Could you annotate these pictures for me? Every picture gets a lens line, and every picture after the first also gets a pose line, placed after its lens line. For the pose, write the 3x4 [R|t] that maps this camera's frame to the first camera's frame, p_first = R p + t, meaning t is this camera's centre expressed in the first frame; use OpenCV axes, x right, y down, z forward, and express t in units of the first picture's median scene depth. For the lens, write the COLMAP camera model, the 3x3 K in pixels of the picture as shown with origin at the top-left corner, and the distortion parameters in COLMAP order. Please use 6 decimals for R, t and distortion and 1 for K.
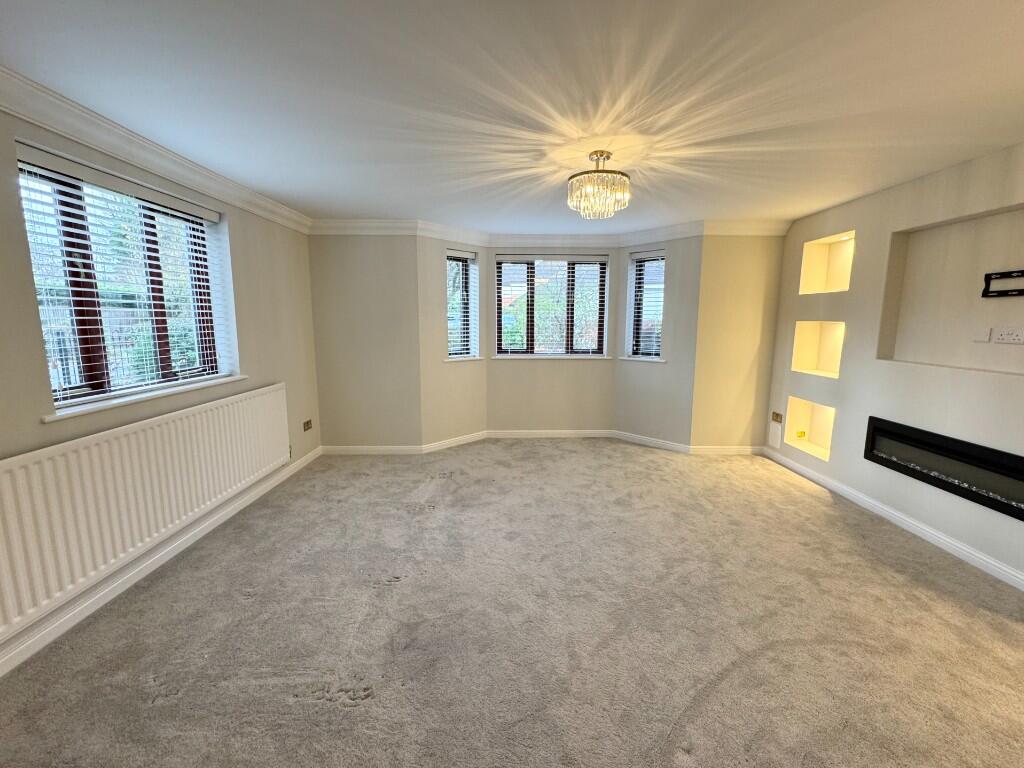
lens RADIAL K [[412.6, 0, 515.4], [0, 412.6, 383.9], [0, 0, 1]] dist [-0.002136, -0.000016]
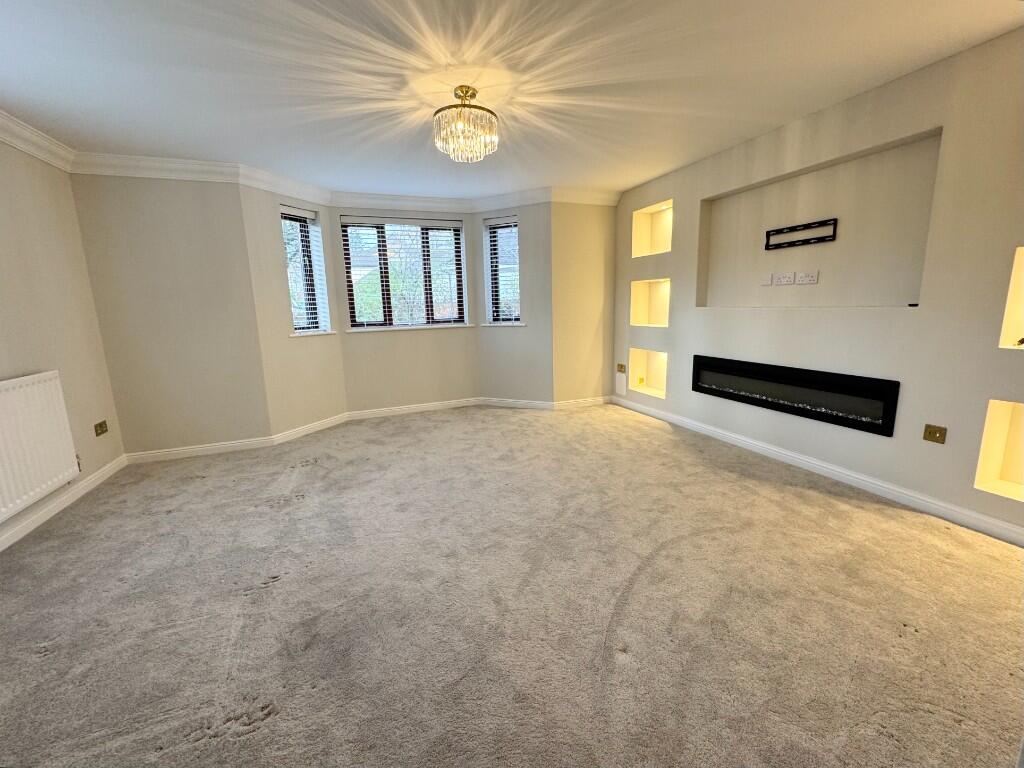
lens RADIAL K [[411.9, 0, 505.2], [0, 411.9, 381.8], [0, 0, 1]] dist [-0.001828, -0.000225]
pose [[0.938417, -0.092547, 0.332880, -0.067496], [0.082795, 0.995621, 0.043397, 0.060163], [-0.335439, -0.013163, 0.941970, 0.052452]]
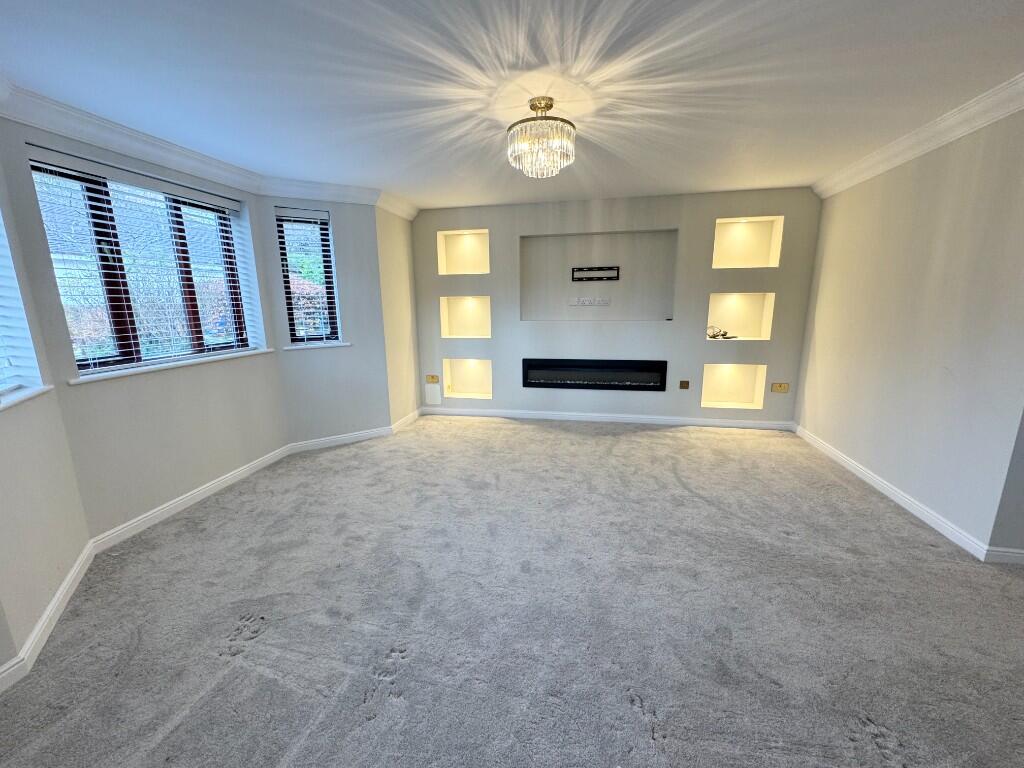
lens RADIAL K [[405.1, 0, 497.4], [0, 405.1, 384.1], [0, 0, 1]] dist [-0.000255, -0.000004]
pose [[0.235322, -0.203031, 0.950474, -0.608728], [0.163777, 0.972237, 0.167131, -0.097767], [-0.958019, 0.116336, 0.262041, 0.730857]]
